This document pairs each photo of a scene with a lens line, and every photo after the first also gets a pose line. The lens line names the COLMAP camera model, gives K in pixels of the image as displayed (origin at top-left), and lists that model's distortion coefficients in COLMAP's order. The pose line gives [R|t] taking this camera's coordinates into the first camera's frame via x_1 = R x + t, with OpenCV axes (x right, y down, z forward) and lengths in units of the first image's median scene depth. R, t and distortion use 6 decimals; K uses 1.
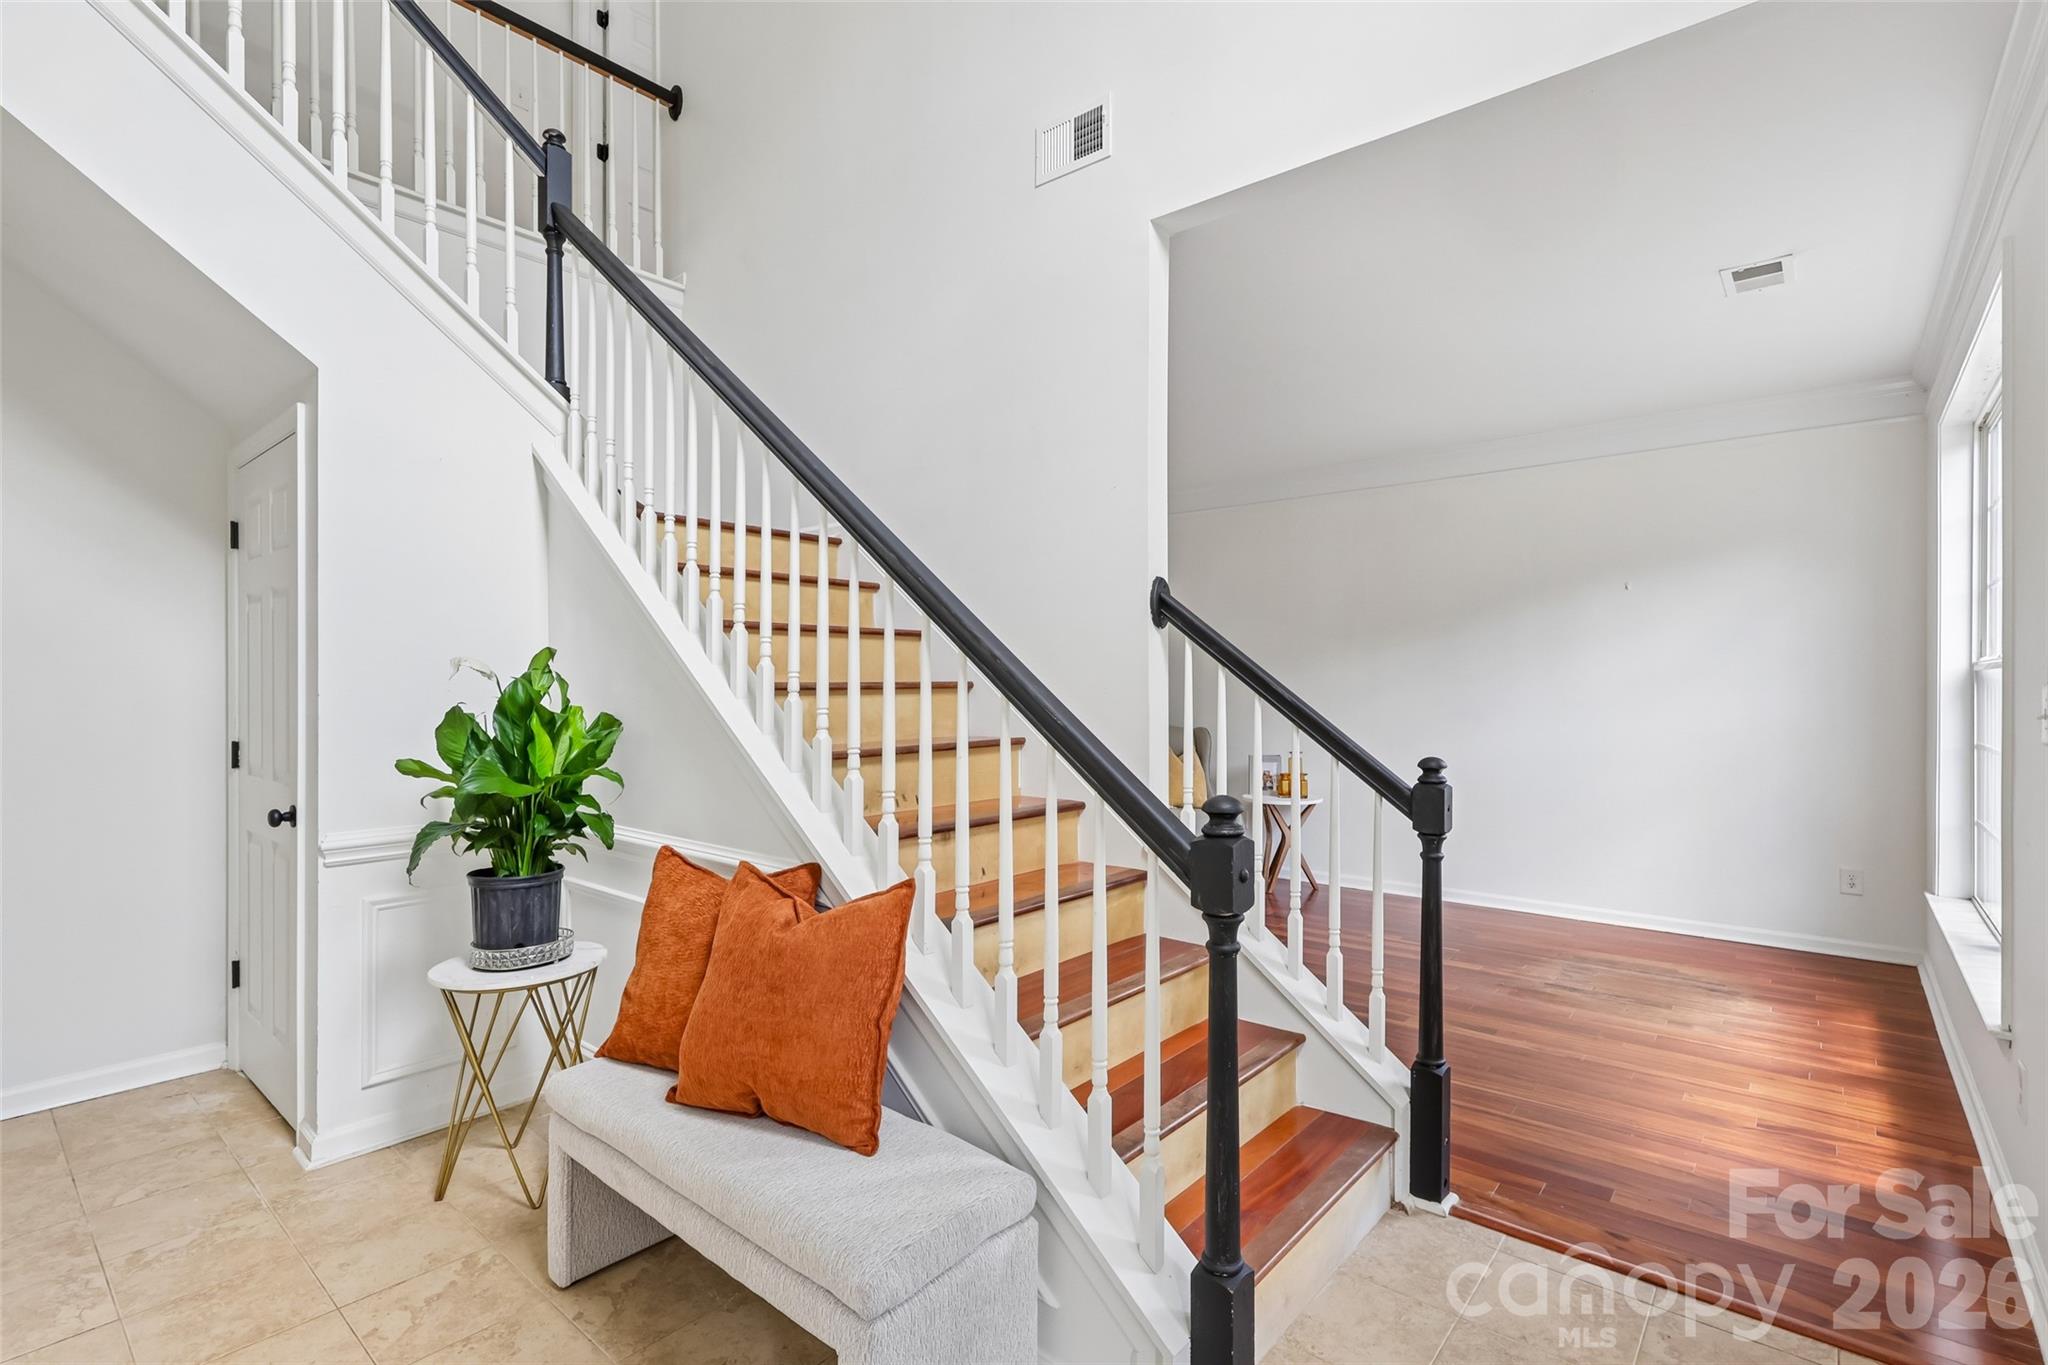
lens RADIAL K [[949.7, 0, 1026.3], [0, 949.7, 683.0], [0, 0, 1]] dist [-0.001430, 0.000060]
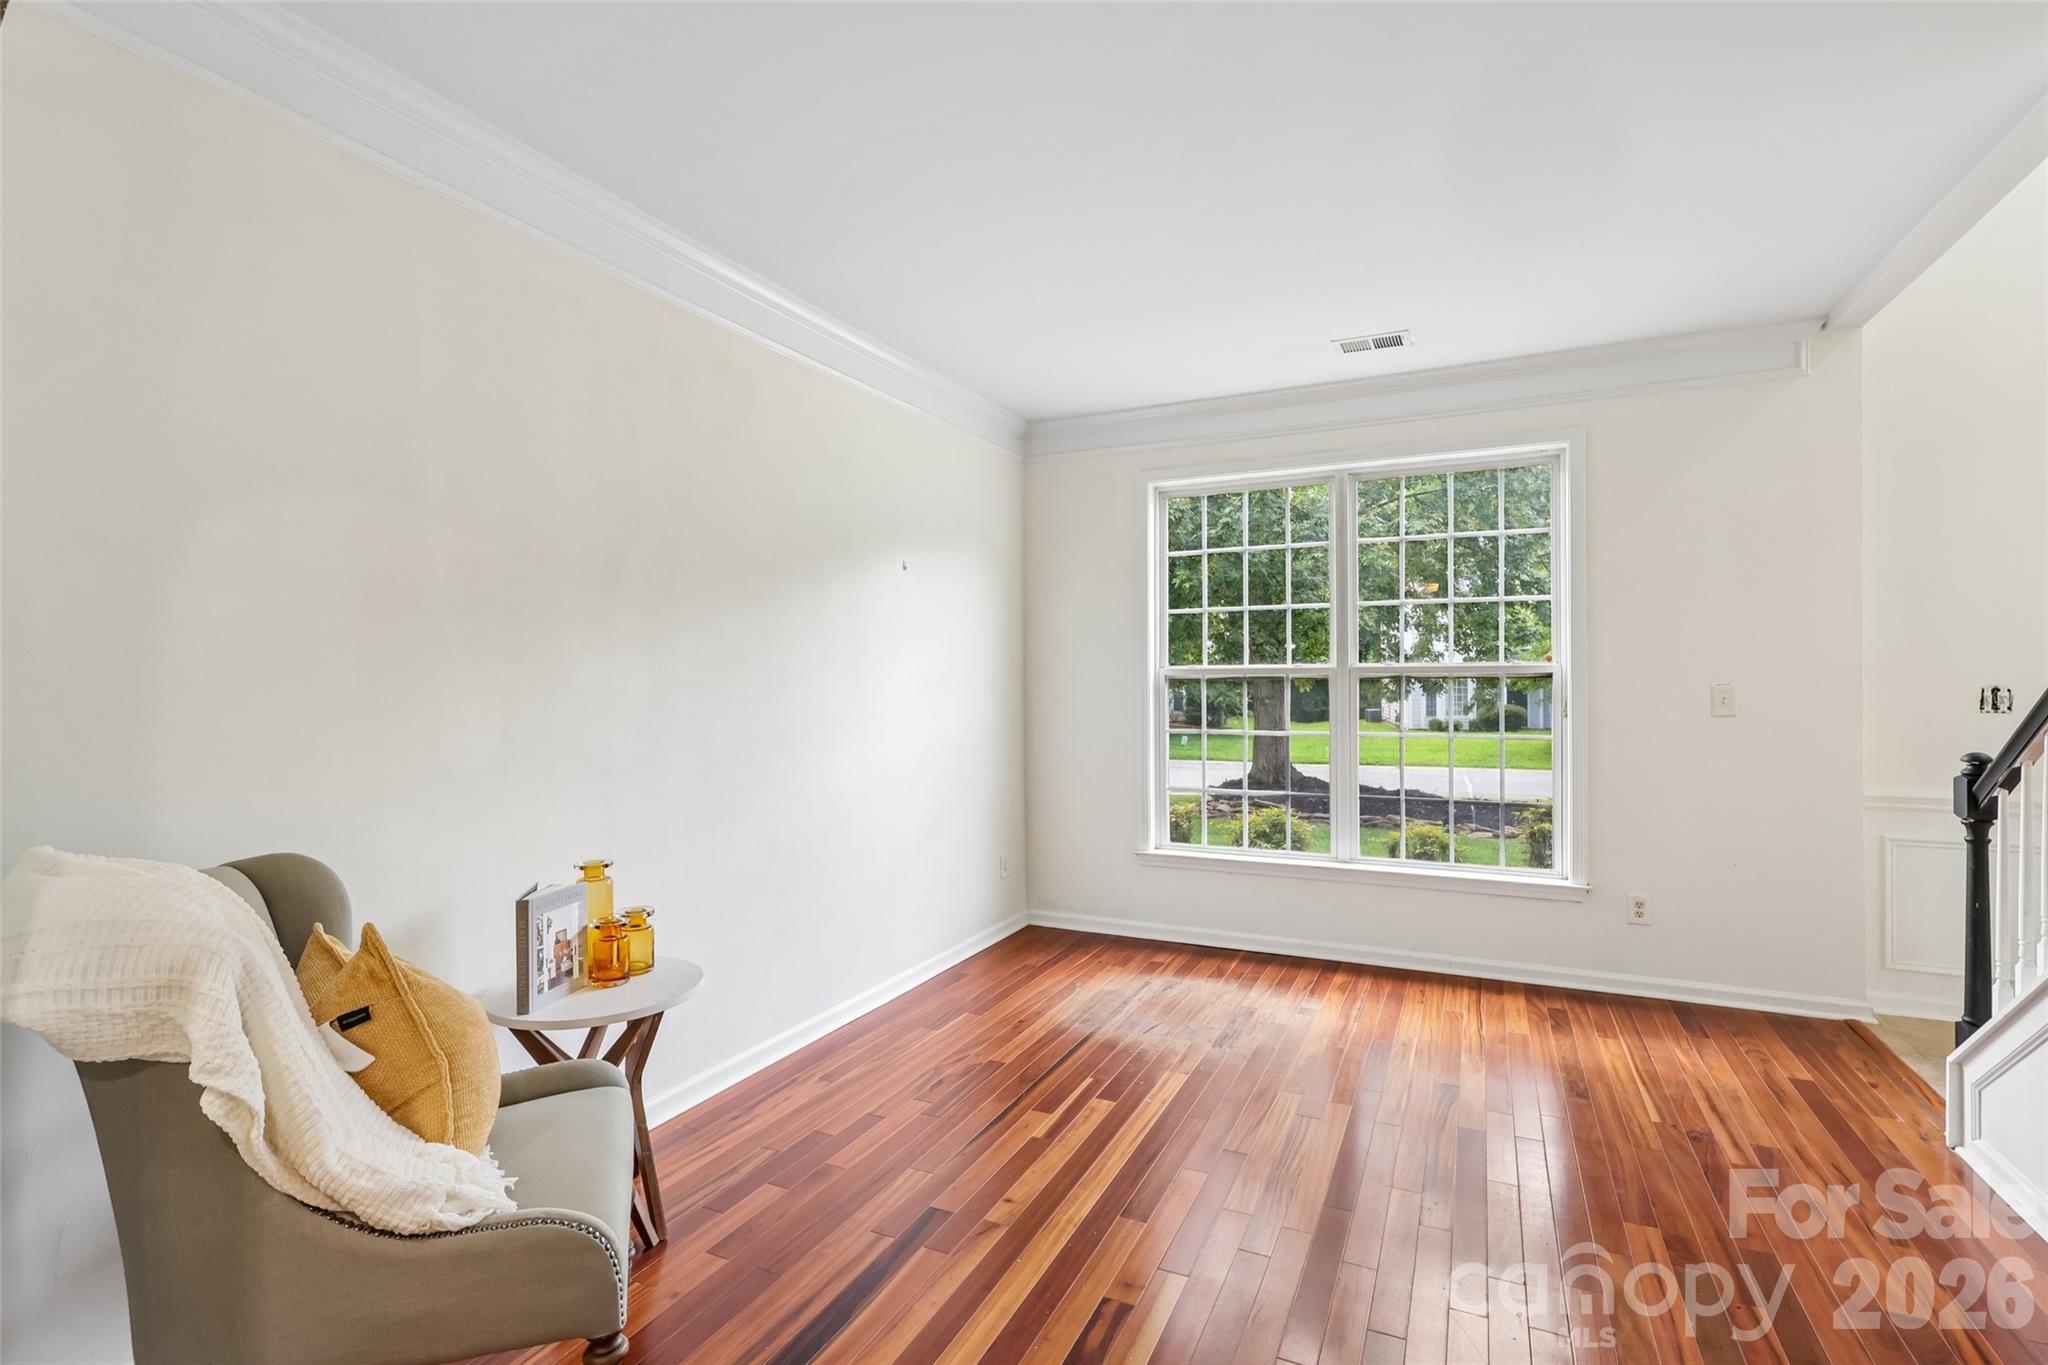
lens RADIAL K [[949.7, 0, 1028.3], [0, 949.7, 682.7], [0, 0, 1]] dist [-0.001430, 0.000060]
pose [[-0.259878, -0.007577, 0.965612, -0.224311], [0.004814, 0.999947, 0.009142, -0.013299], [-0.965629, 0.007025, -0.259828, 1.431877]]
